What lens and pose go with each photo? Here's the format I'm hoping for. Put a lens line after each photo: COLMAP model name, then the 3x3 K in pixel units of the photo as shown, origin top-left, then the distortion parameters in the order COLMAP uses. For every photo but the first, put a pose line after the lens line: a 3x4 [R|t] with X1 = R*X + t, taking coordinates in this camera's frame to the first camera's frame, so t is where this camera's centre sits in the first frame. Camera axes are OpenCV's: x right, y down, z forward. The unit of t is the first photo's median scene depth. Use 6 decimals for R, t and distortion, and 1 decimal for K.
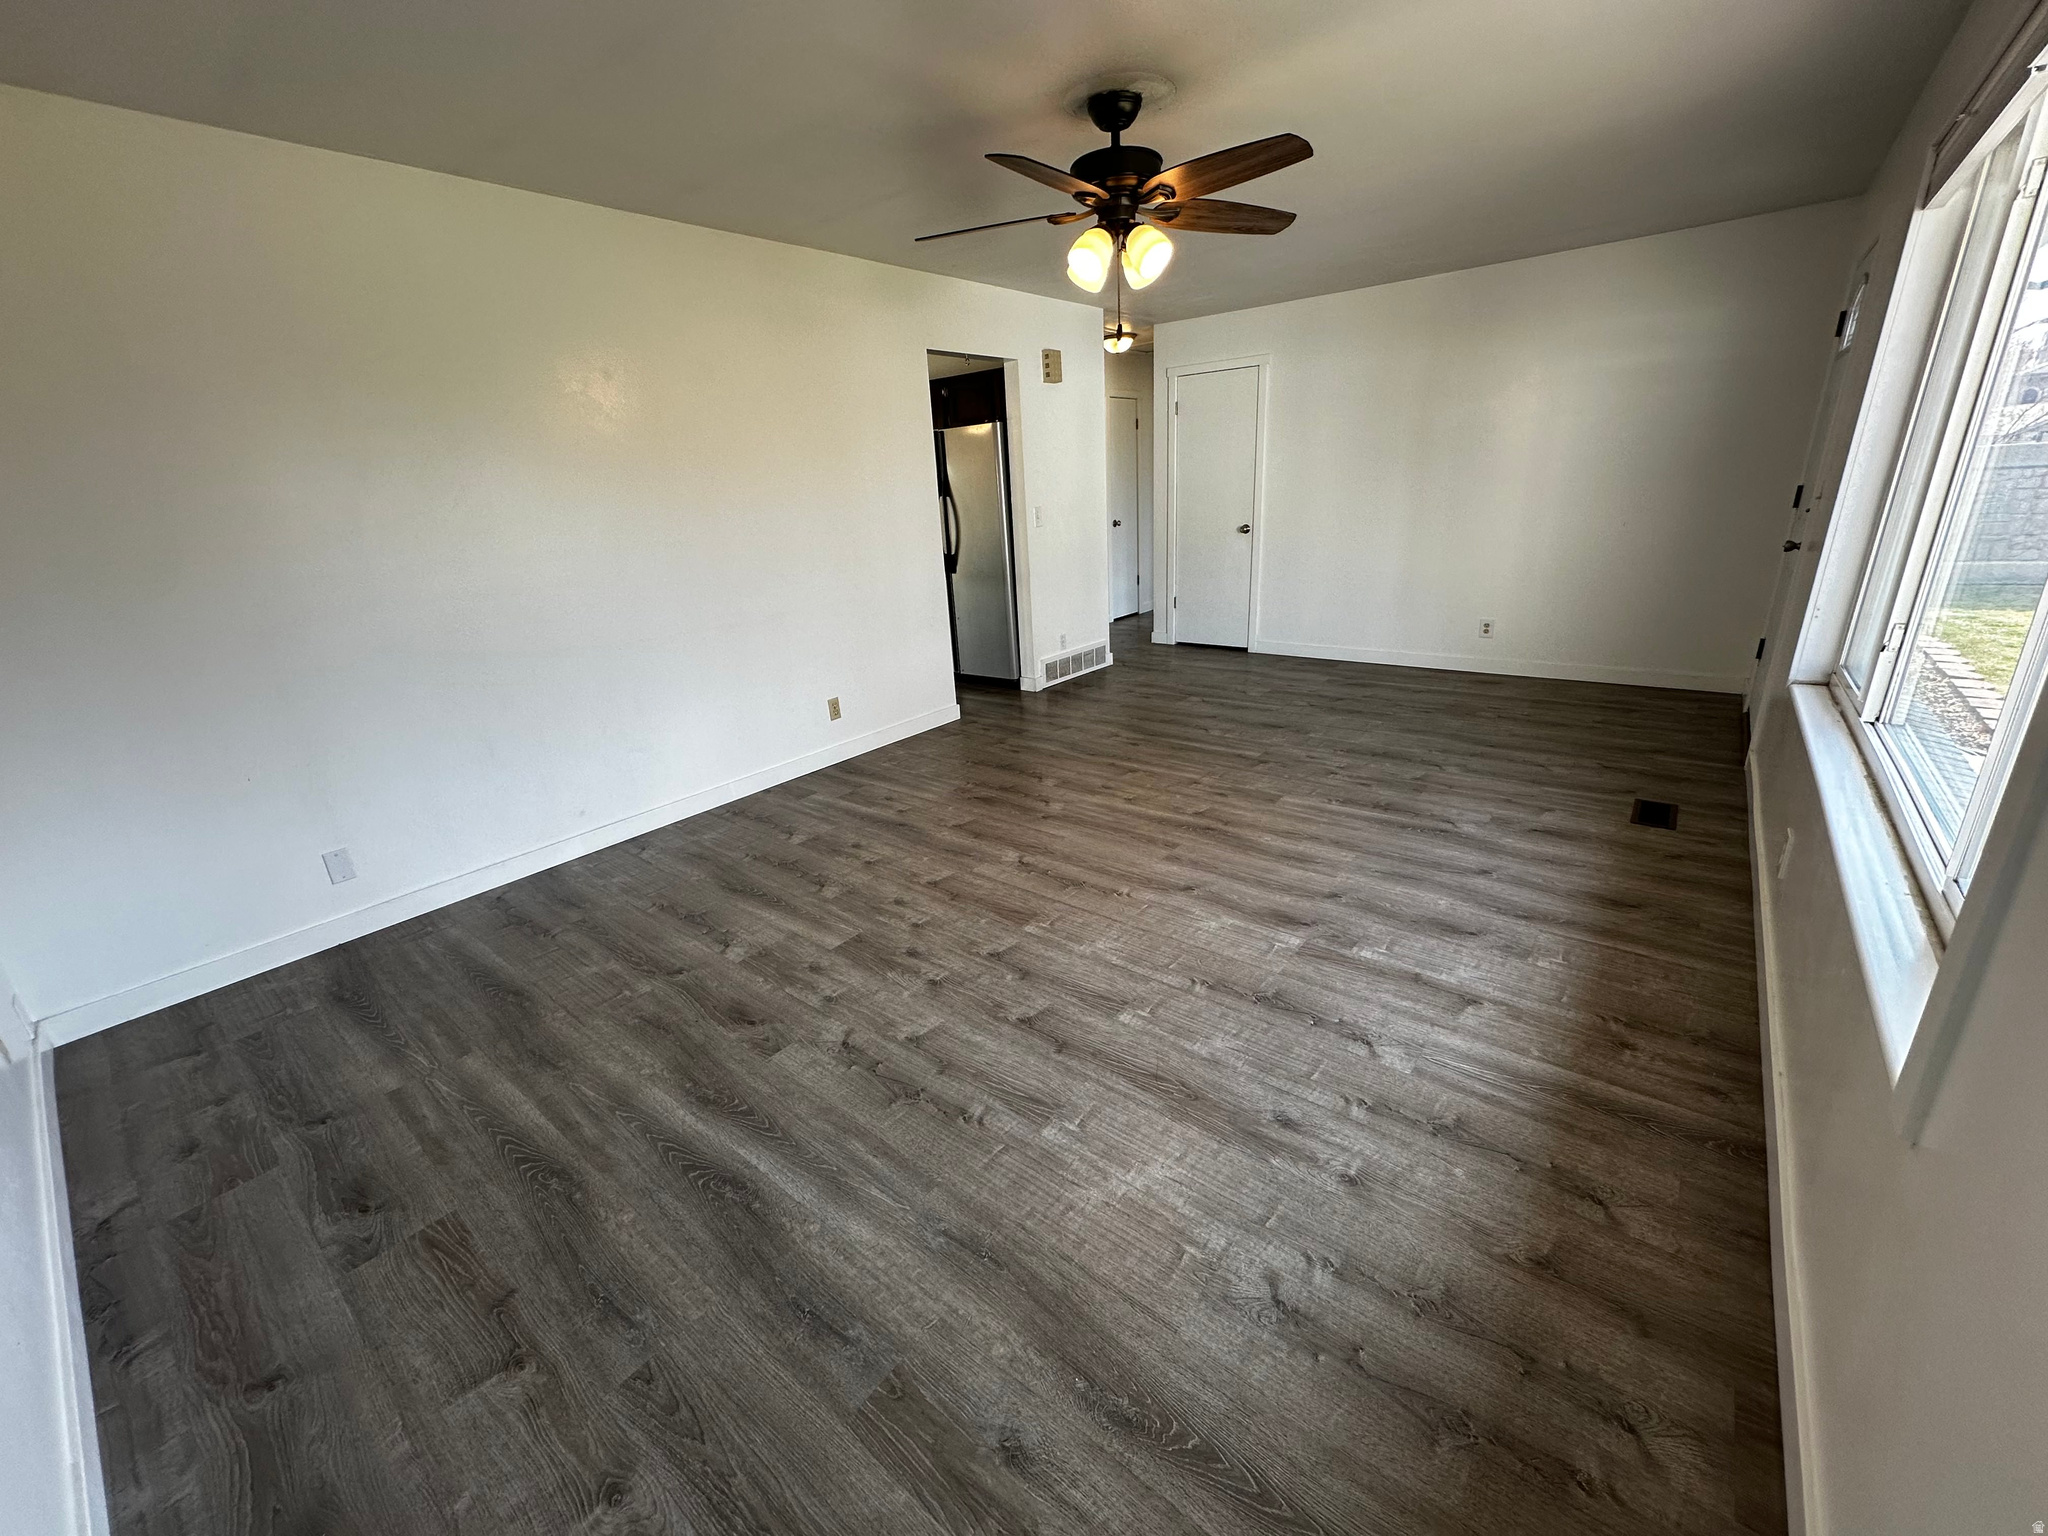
lens RADIAL K [[813.6, 0, 1029.6], [0, 813.6, 769.9], [0, 0, 1]] dist [-0.003766, 0.000668]
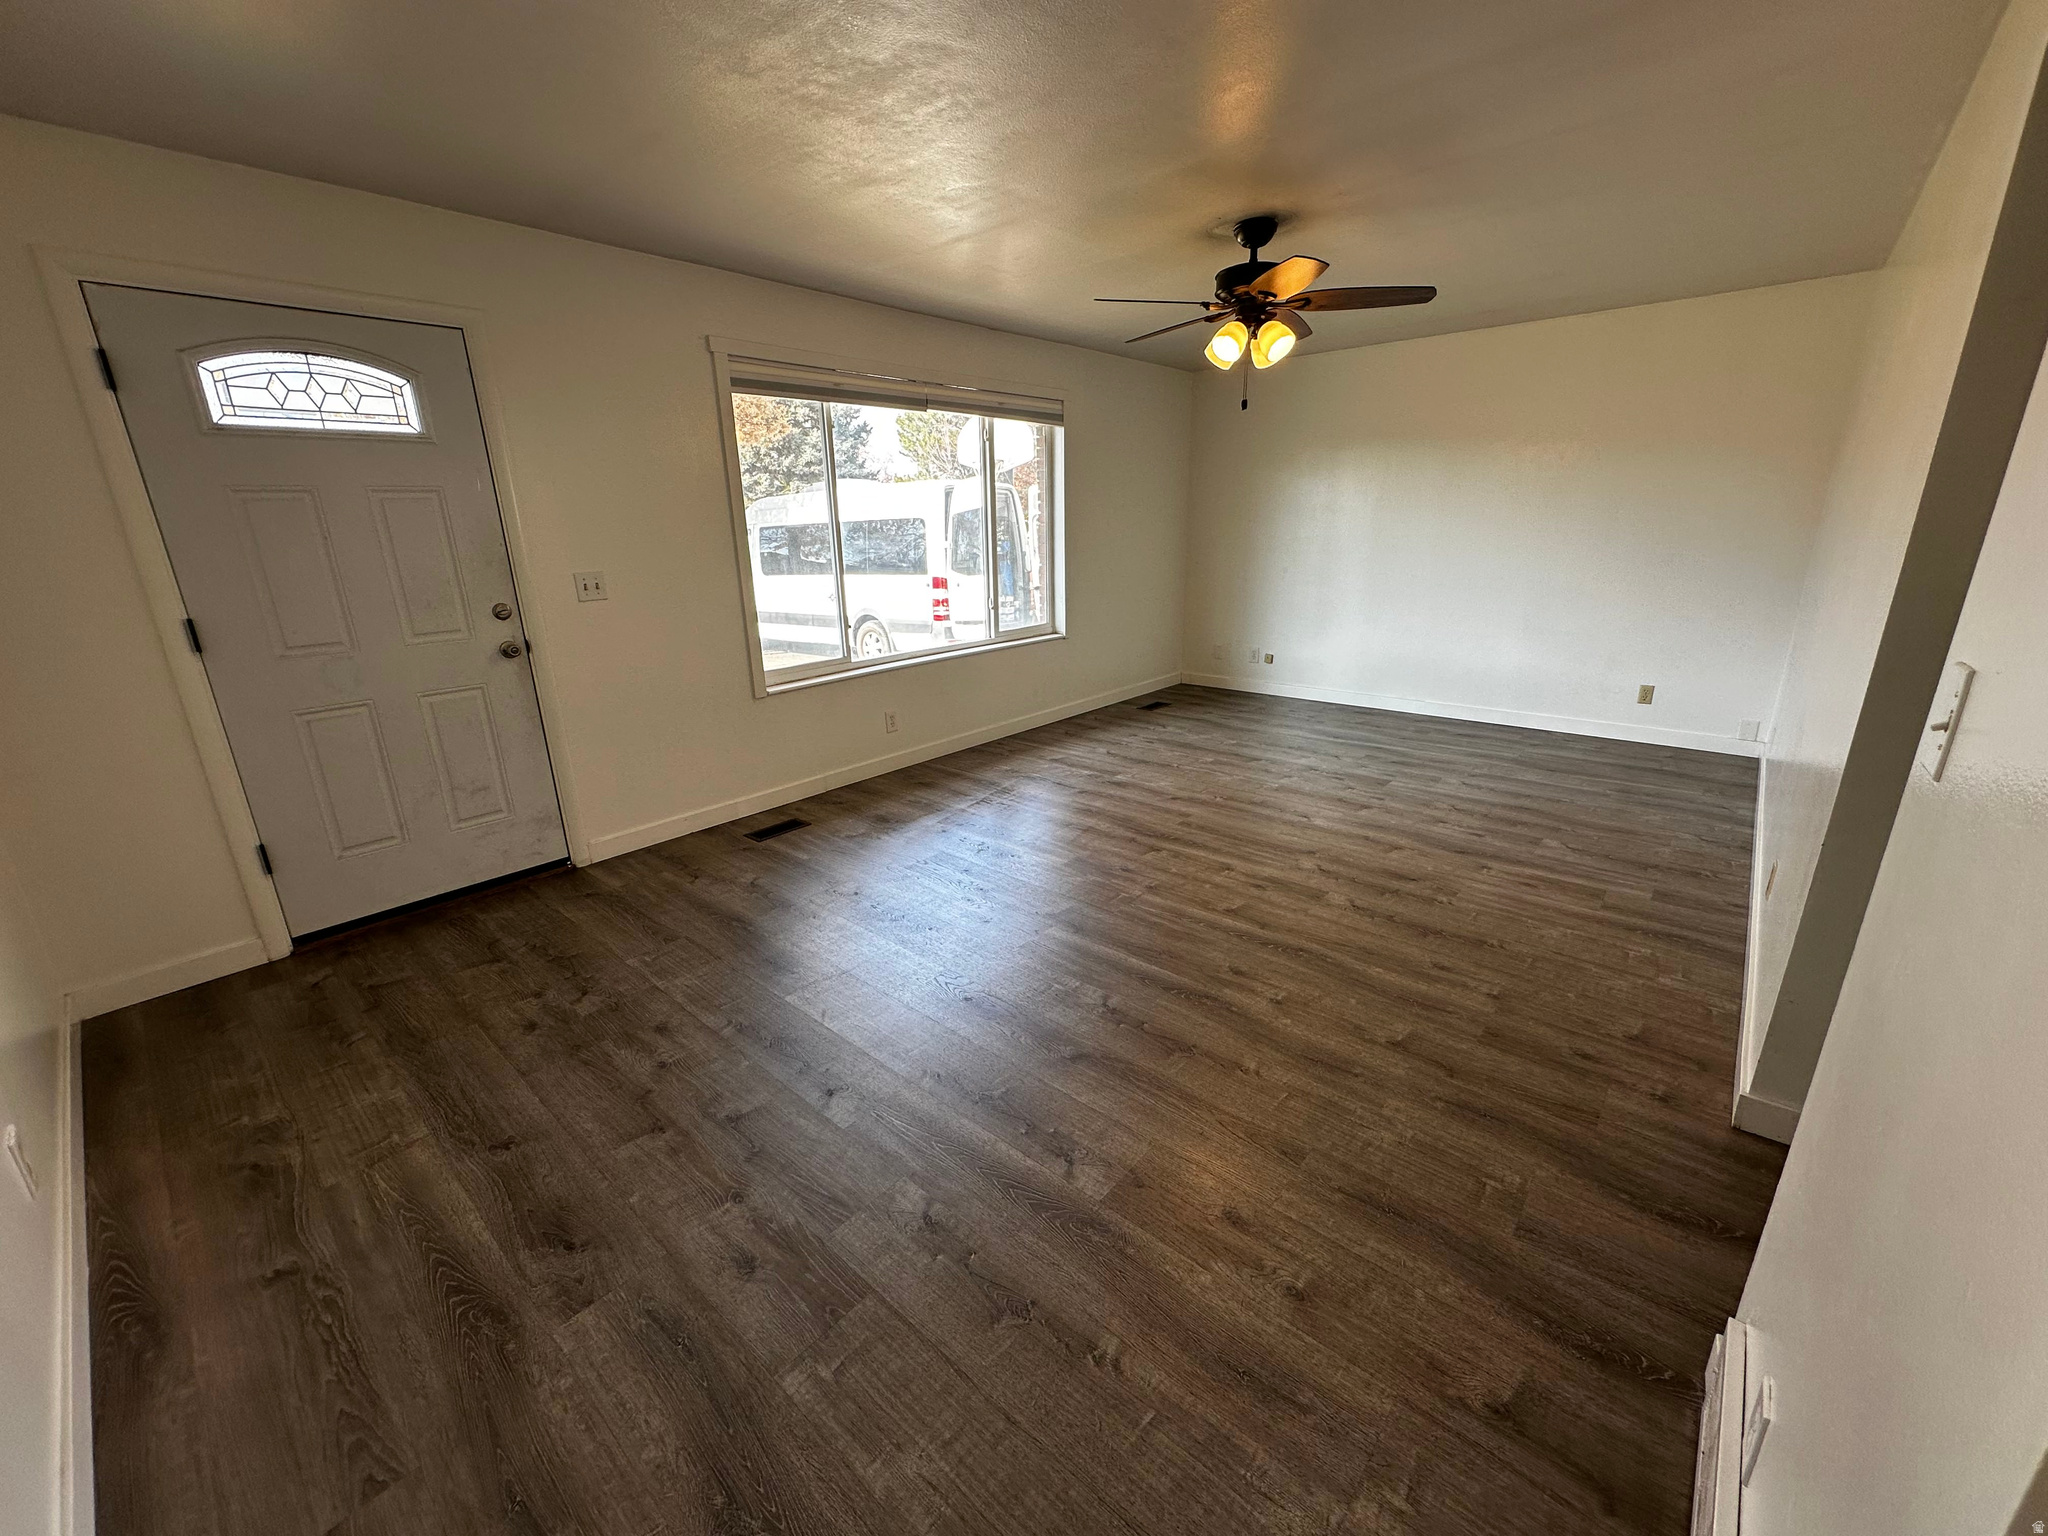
lens RADIAL K [[813.6, 0, 1026.0], [0, 813.6, 763.8], [0, 0, 1]] dist [-0.003766, 0.000668]
pose [[-0.995951, 0.059812, 0.067115, 0.308056], [0.088022, 0.800587, 0.592716, -0.678922], [-0.018280, 0.596224, -0.802610, 1.833034]]
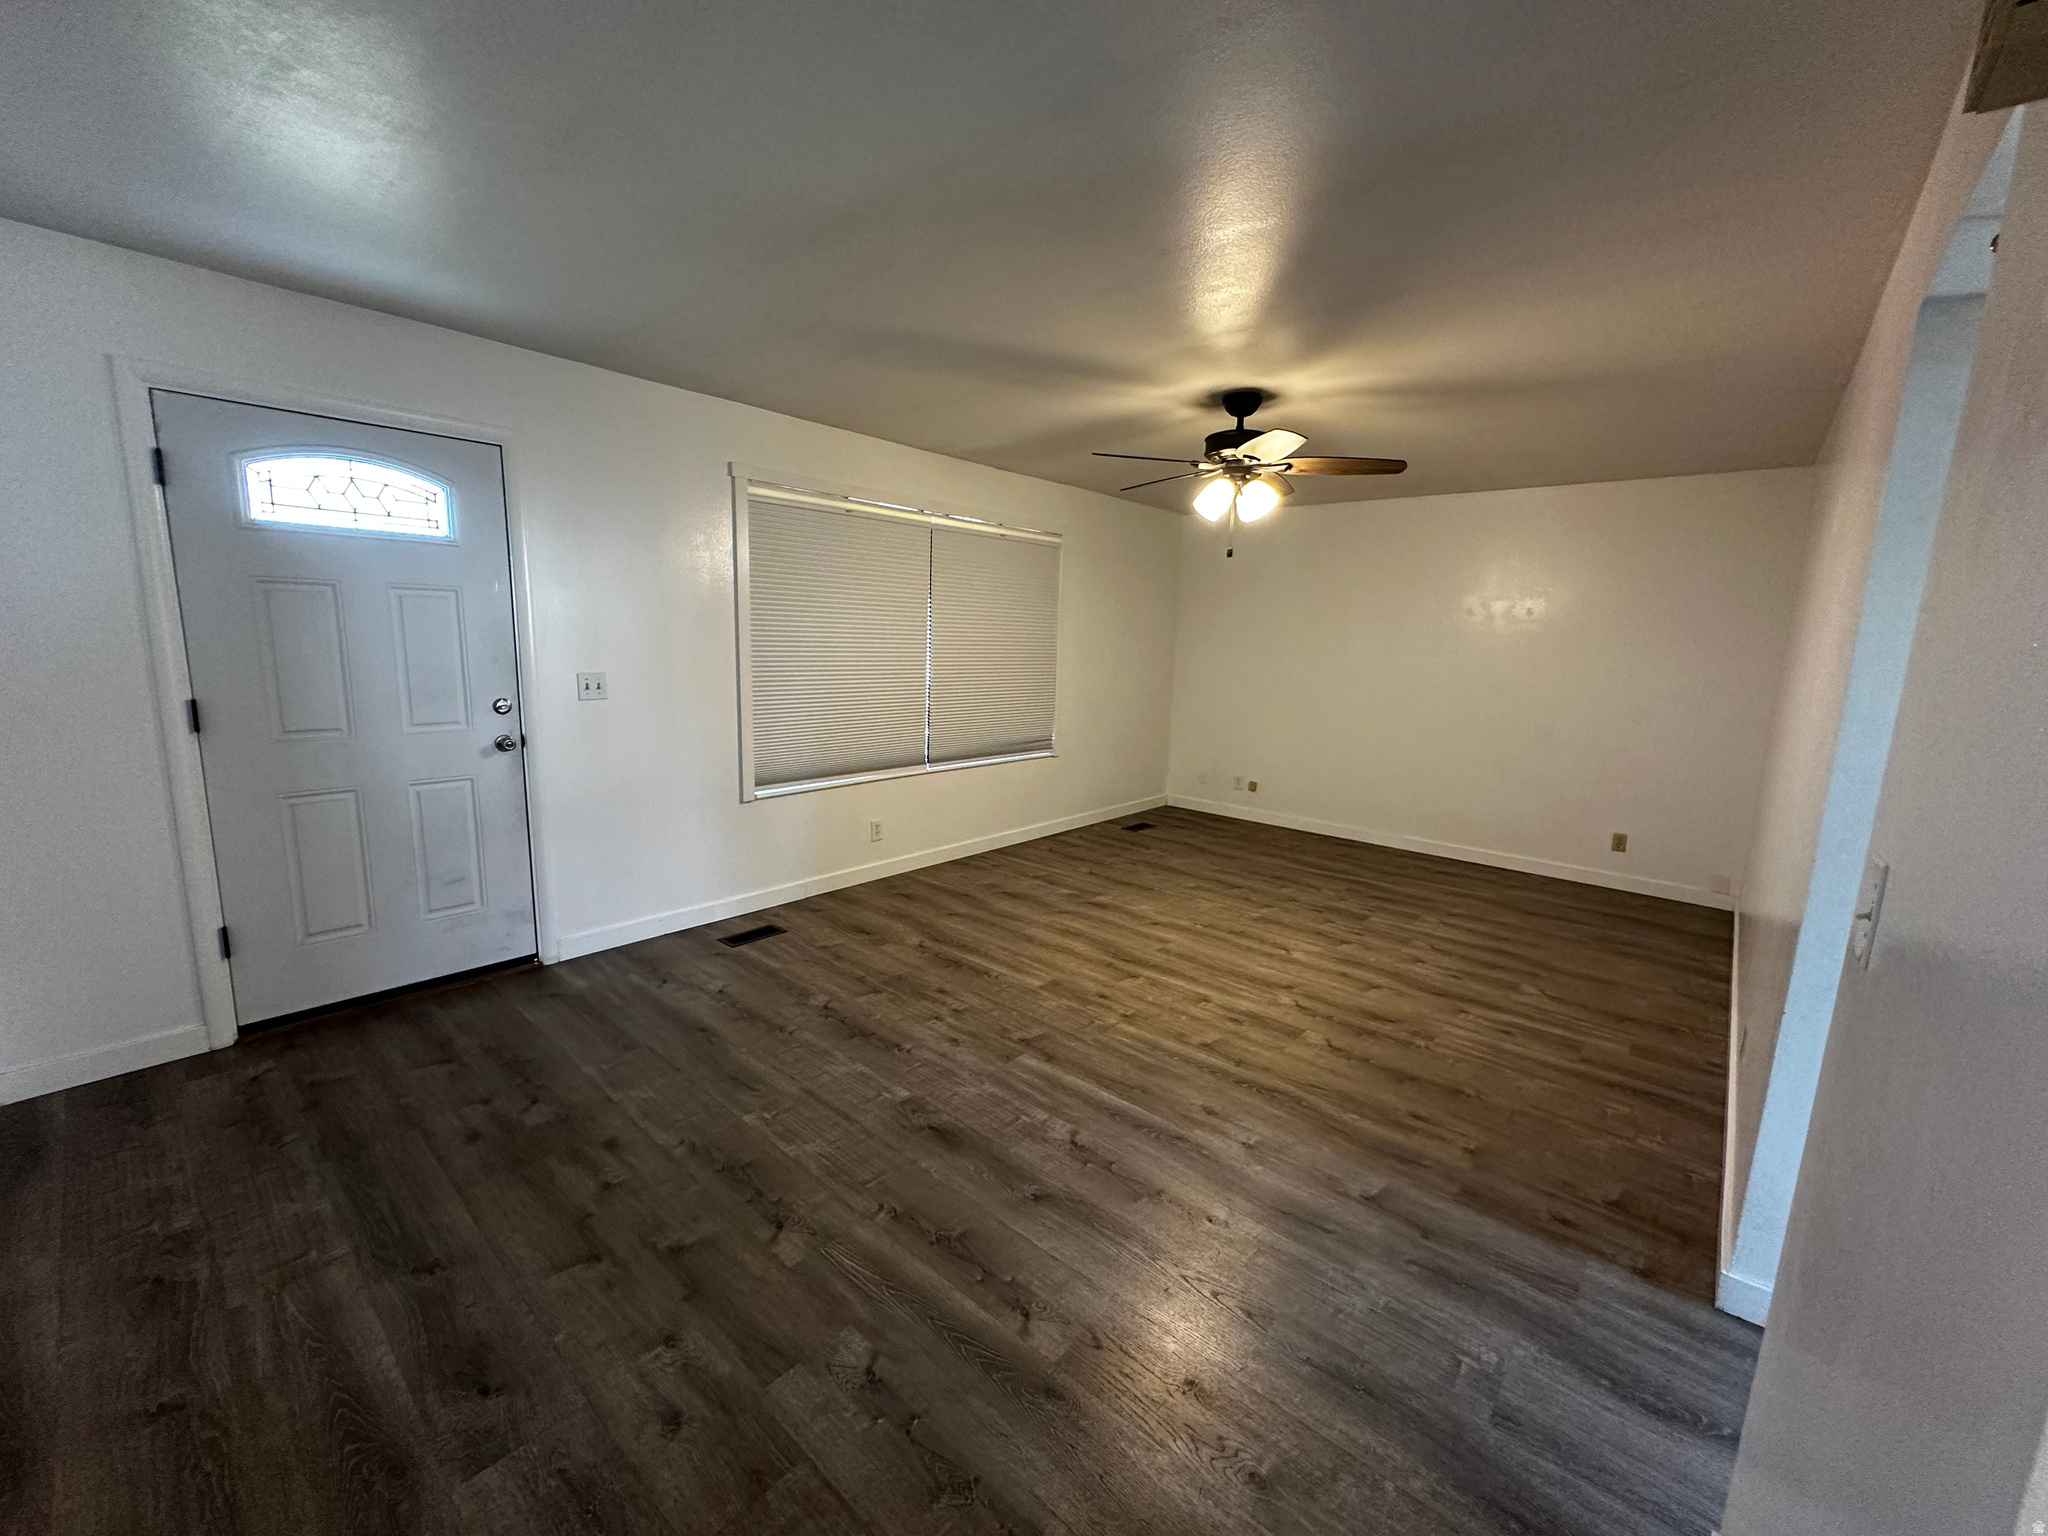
lens RADIAL K [[813.6, 0, 1025.7], [0, 813.6, 763.8], [0, 0, 1]] dist [-0.003766, 0.000668]
pose [[-0.998731, 0.014904, 0.048105, 0.301246], [0.036258, 0.875725, 0.481447, -0.696356], [-0.034951, 0.482580, -0.875154, 1.836888]]
